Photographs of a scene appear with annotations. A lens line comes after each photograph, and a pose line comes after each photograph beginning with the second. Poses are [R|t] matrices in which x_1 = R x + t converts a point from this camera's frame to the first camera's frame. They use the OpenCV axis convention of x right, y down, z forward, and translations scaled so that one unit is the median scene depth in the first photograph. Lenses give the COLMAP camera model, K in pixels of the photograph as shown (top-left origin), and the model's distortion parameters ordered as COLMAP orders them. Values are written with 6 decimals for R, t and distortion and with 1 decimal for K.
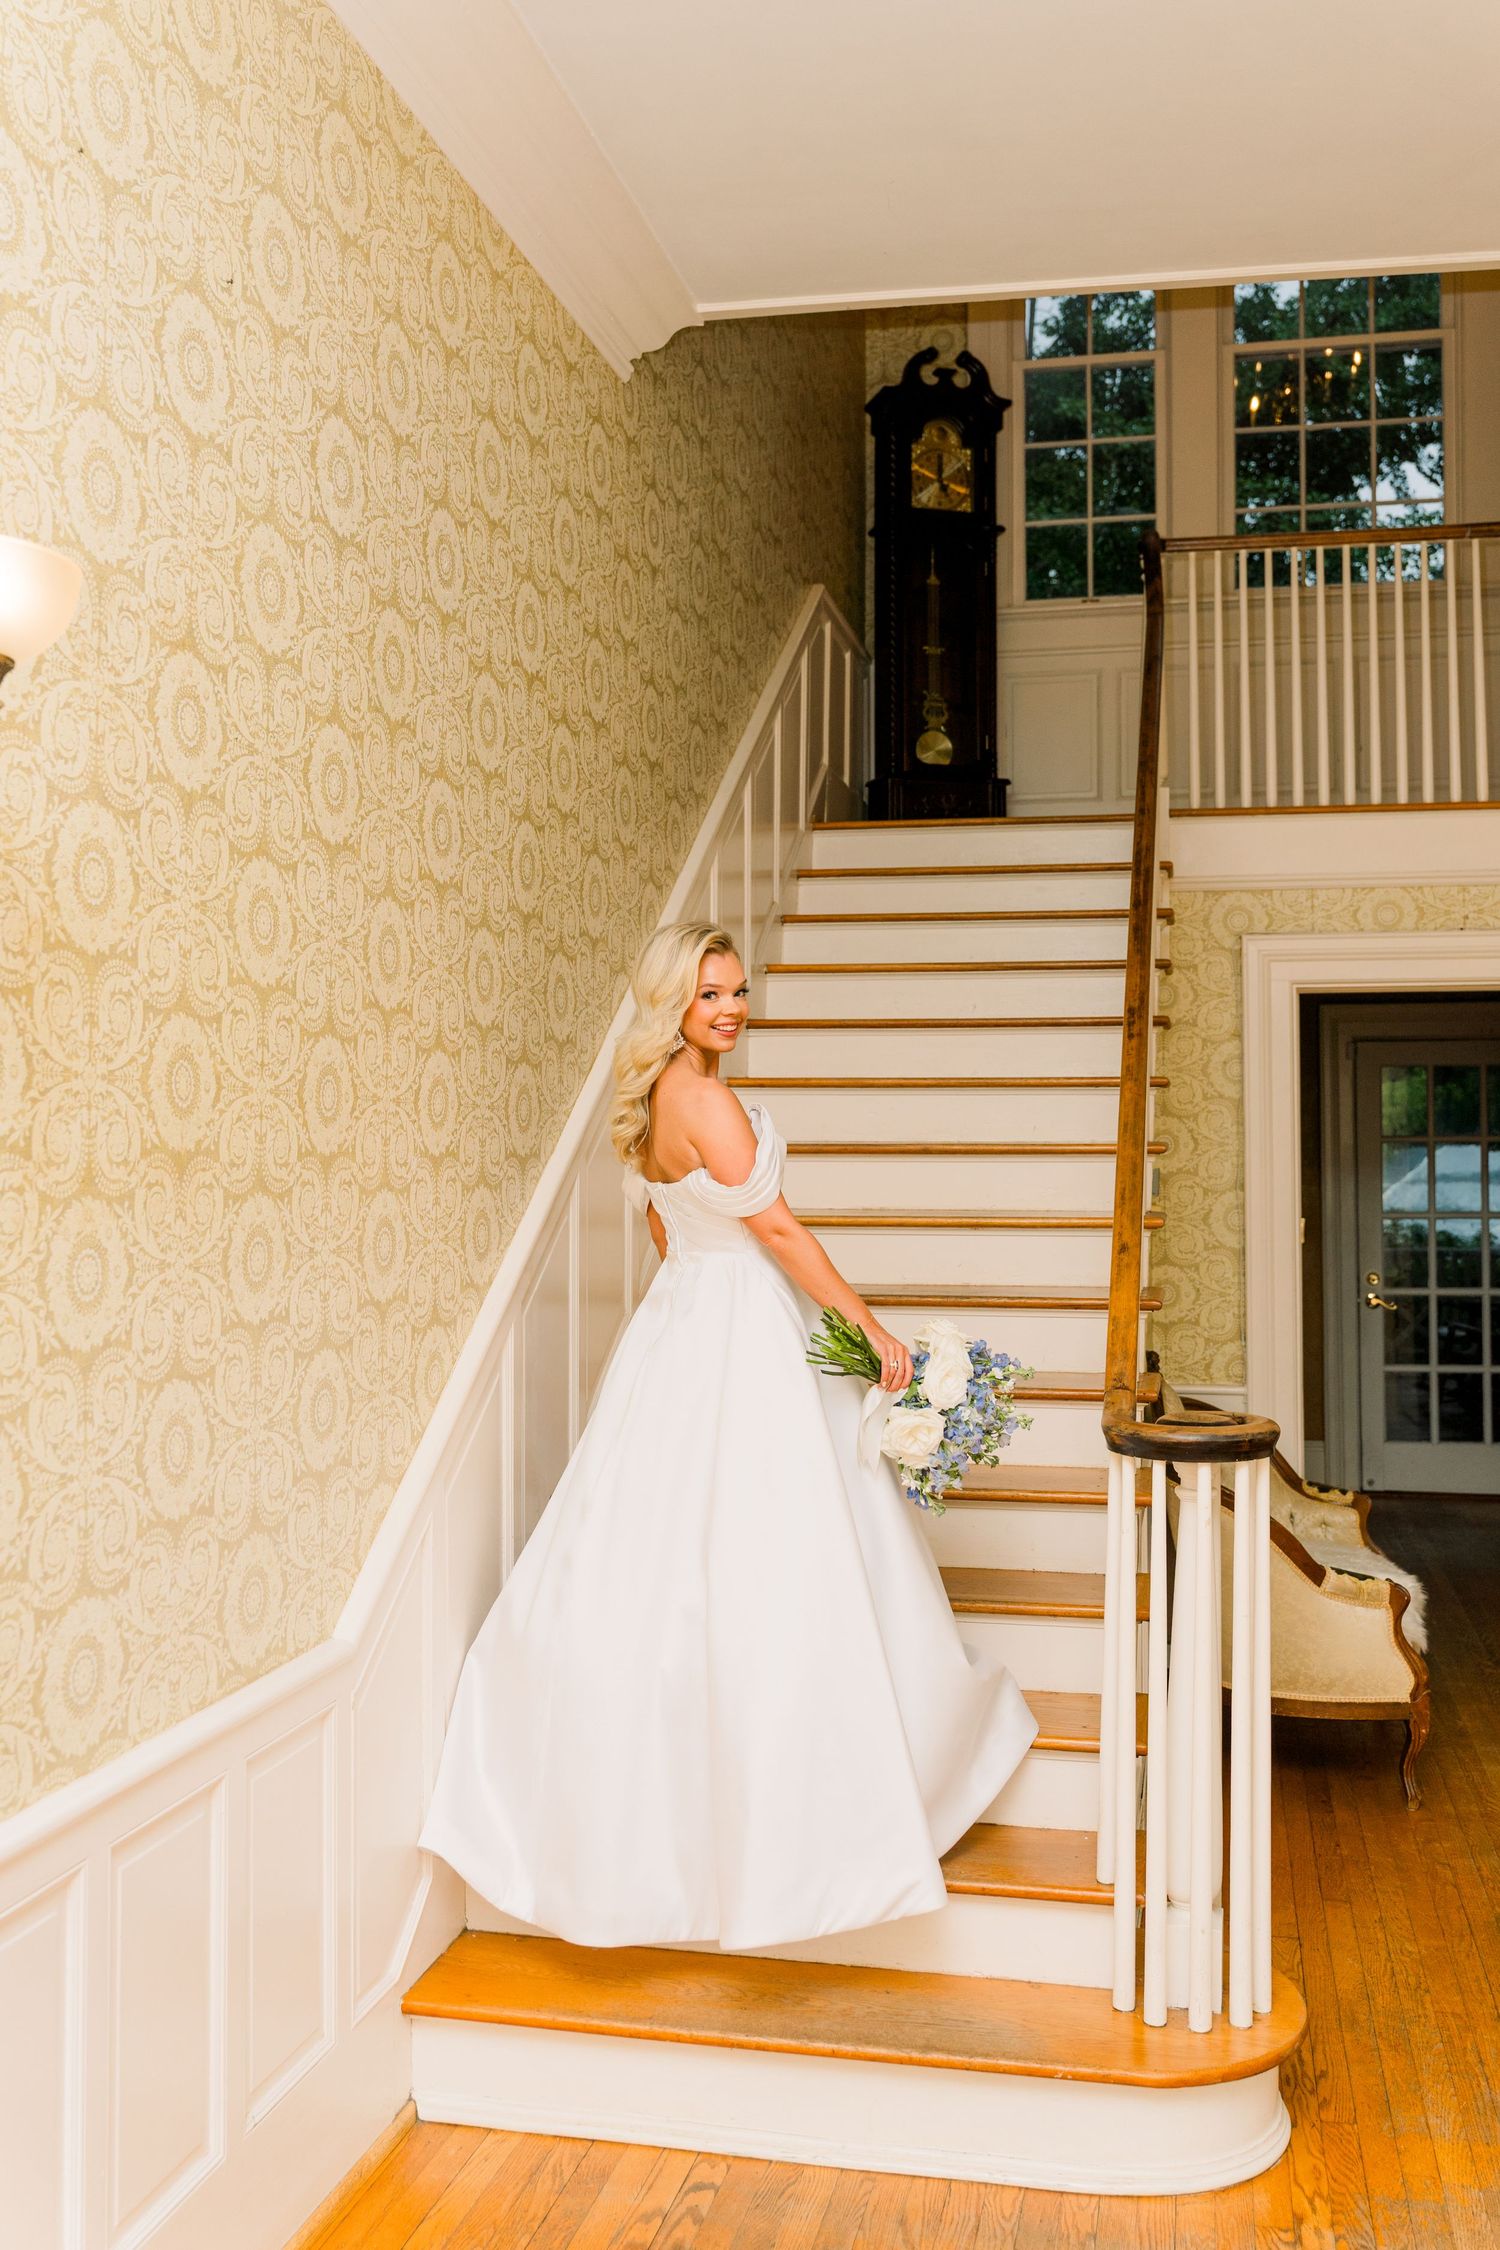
lens RADIAL K [[2032.1, 0, 758.2], [0, 2032.1, 1102.5], [0, 0, 1]] dist [-0.003620, 0.003806]
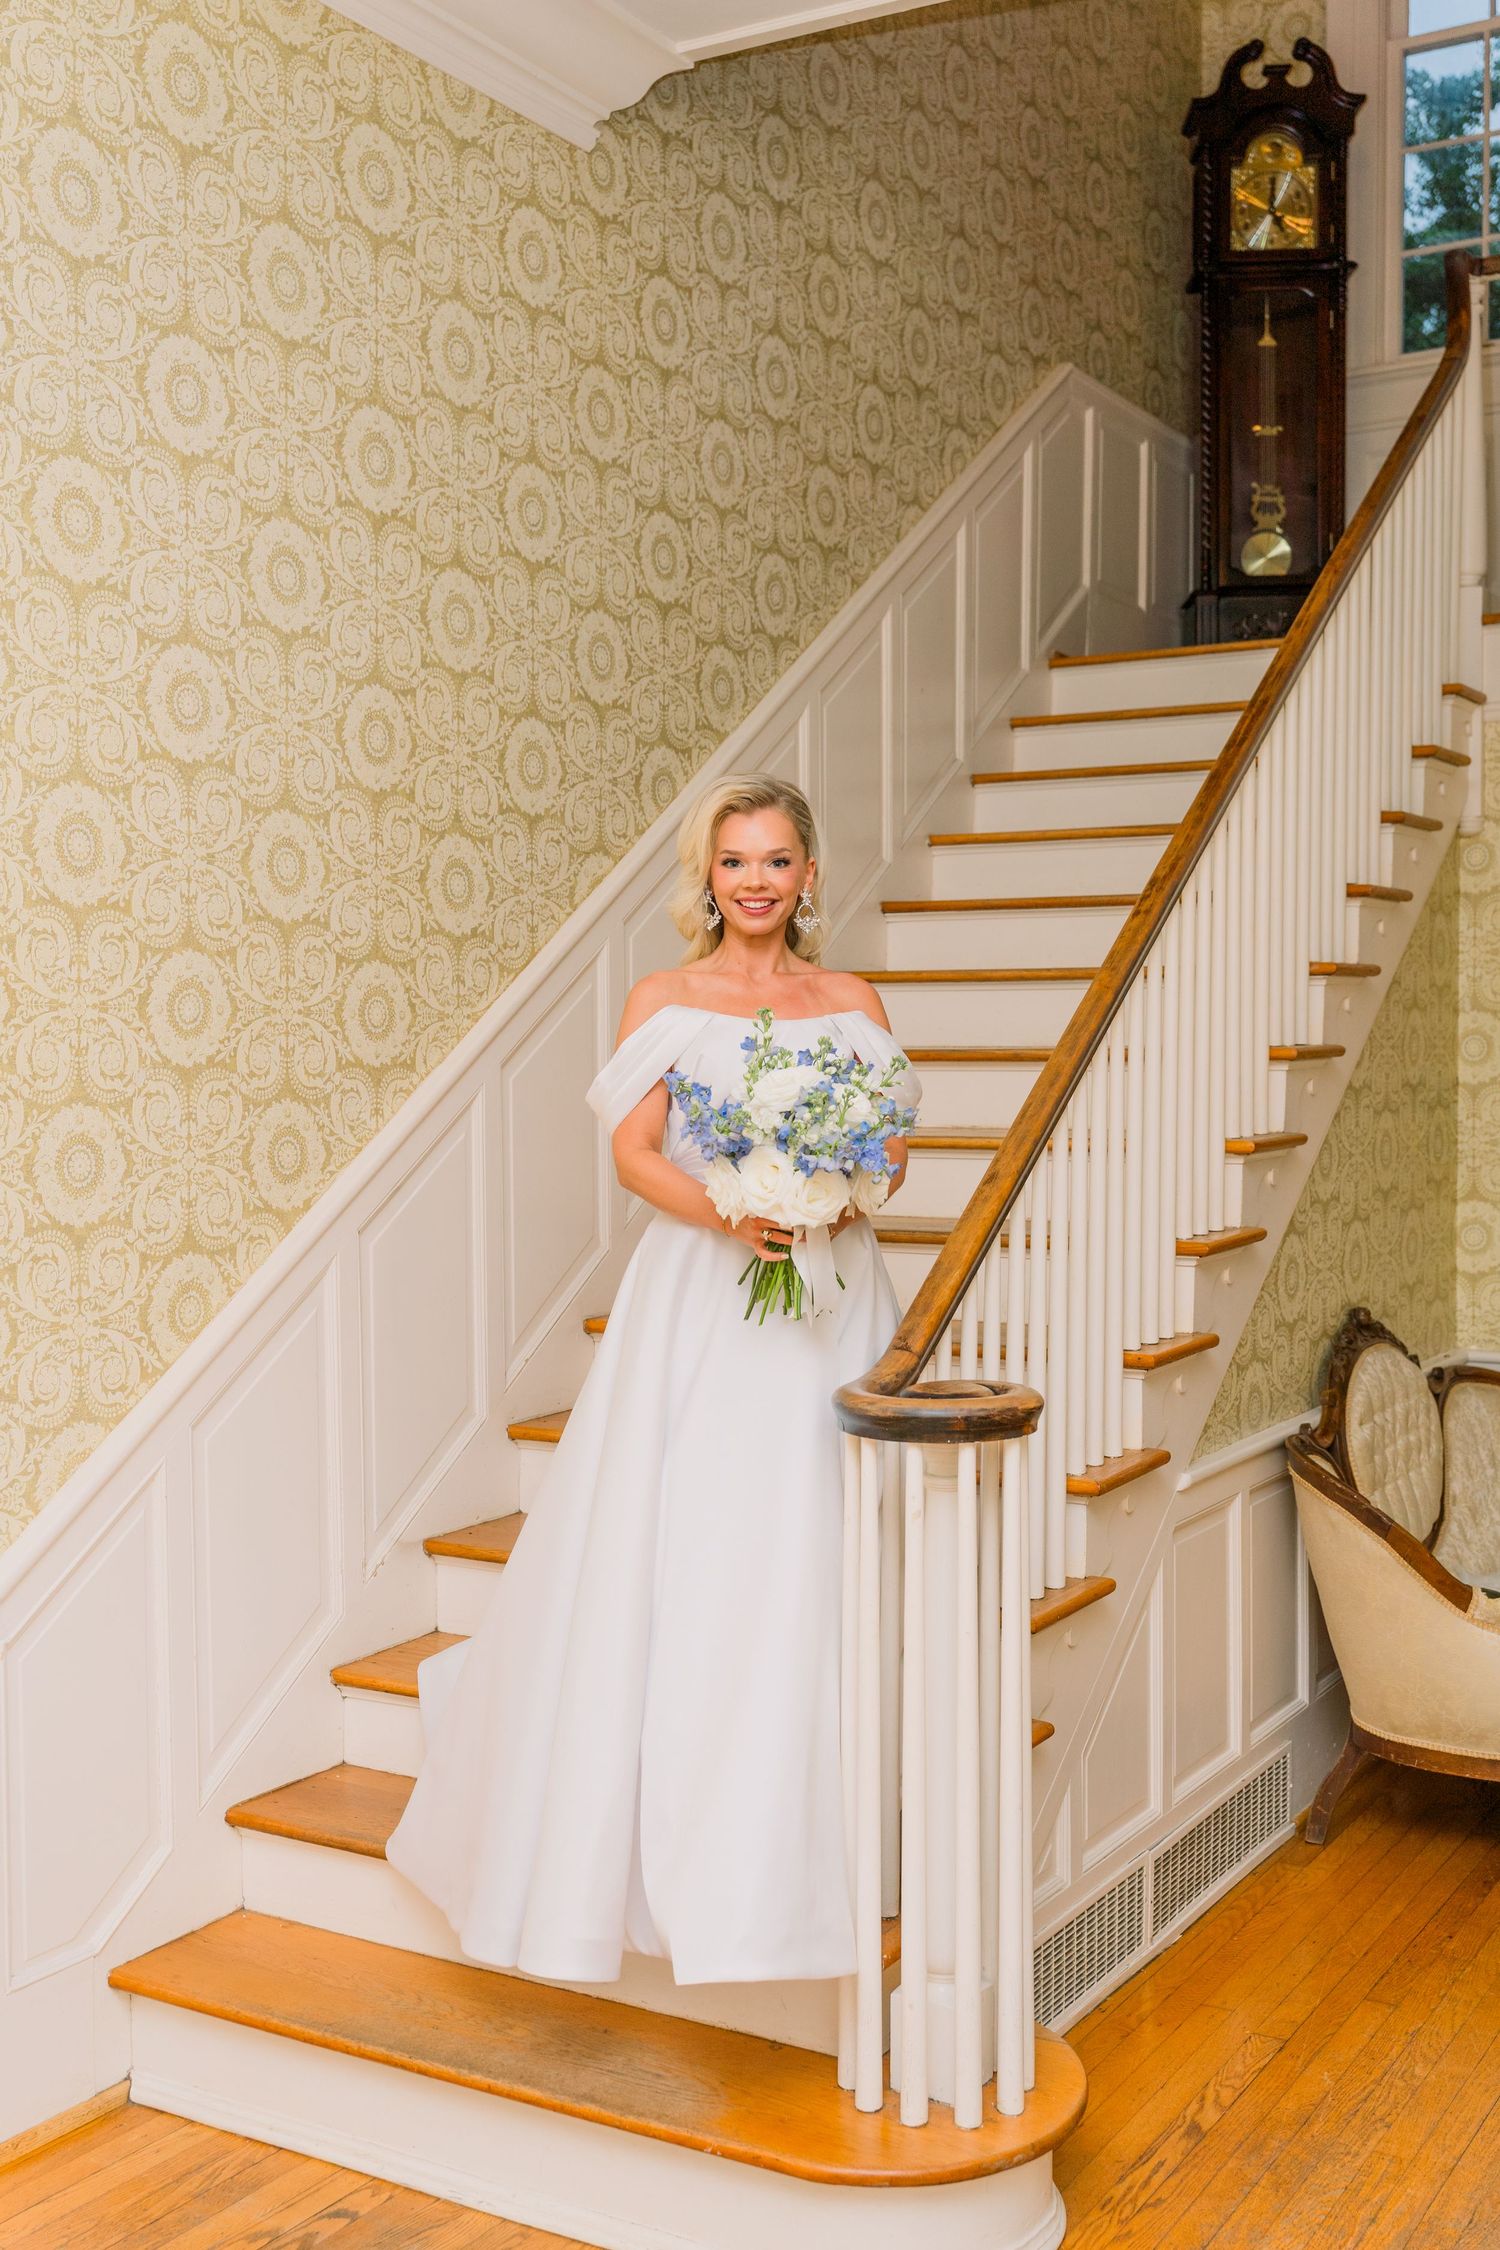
lens RADIAL K [[2345.3, 0, 731.1], [0, 2345.3, 1143.8], [0, 0, 1]] dist [0.025908, 0.000000]
pose [[0.950002, 0.011439, -0.312034, 0.288314], [0.008344, 0.998042, 0.061990, -0.001432], [0.312132, -0.061494, 0.948047, 0.058413]]
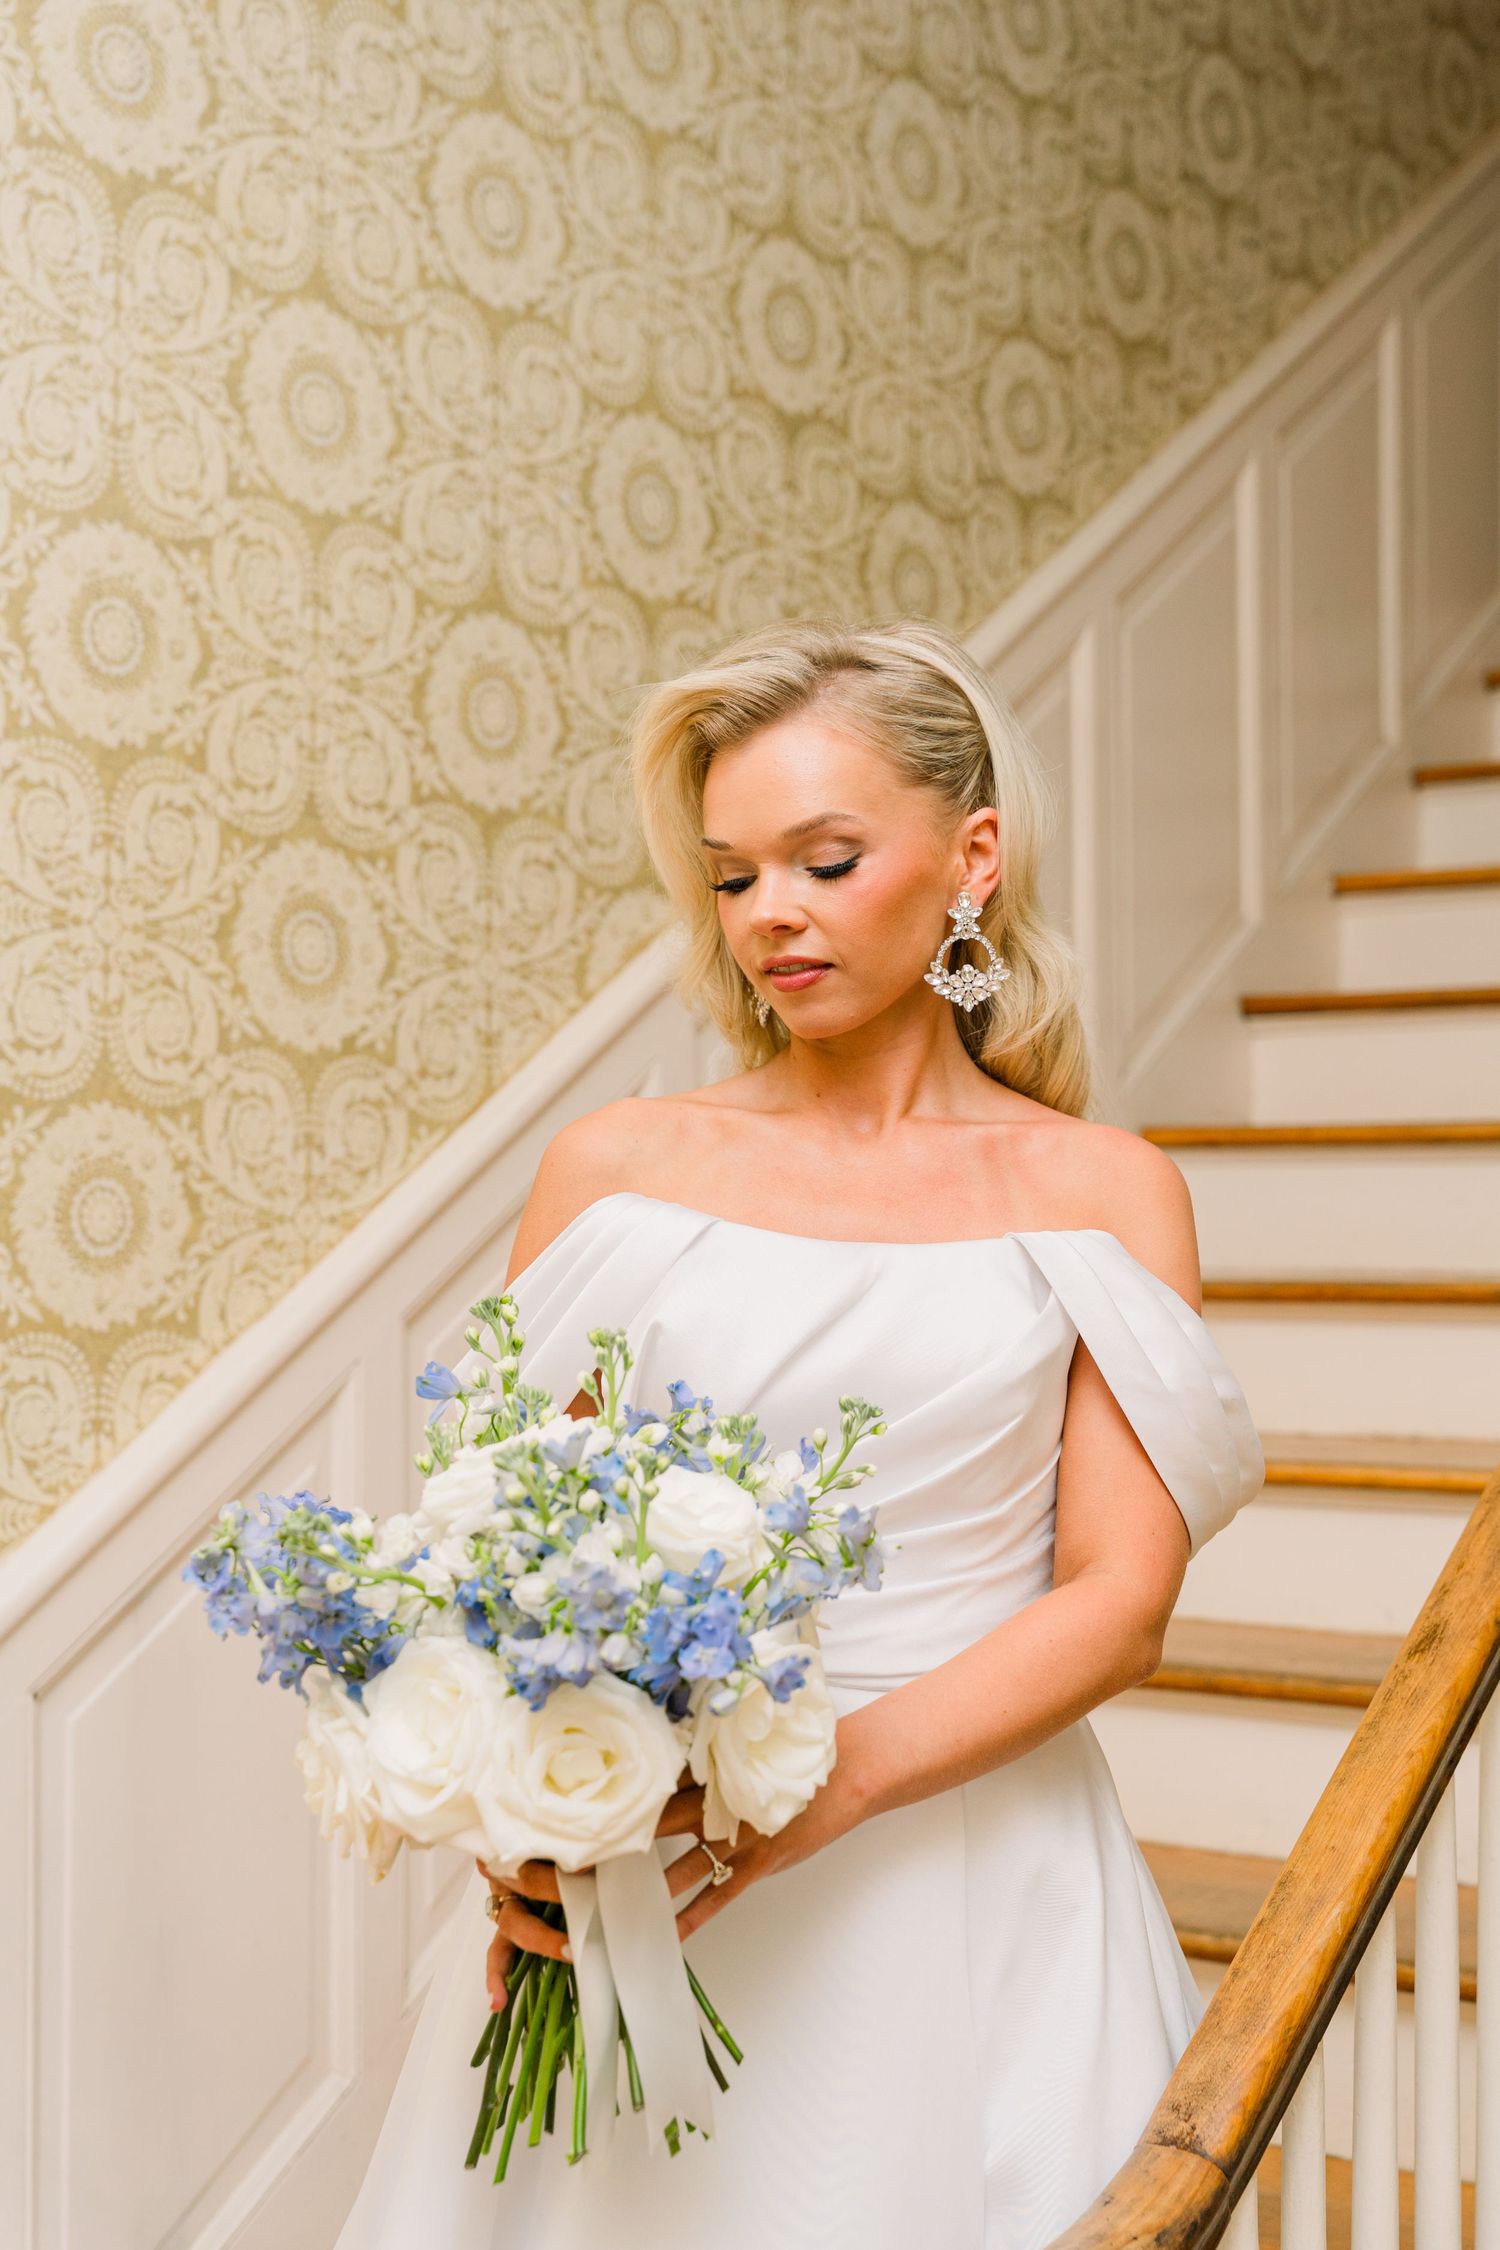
lens RADIAL K [[3178.7, 0, 771.1], [0, 3178.7, 1121.3], [0, 0, 1]] dist [0.040897, 0.000000]
pose [[0.910697, -0.017503, -0.412703, 0.227942], [0.011164, 0.999780, -0.017767, -0.001956], [0.412923, 0.011573, 0.910692, 0.376411]]
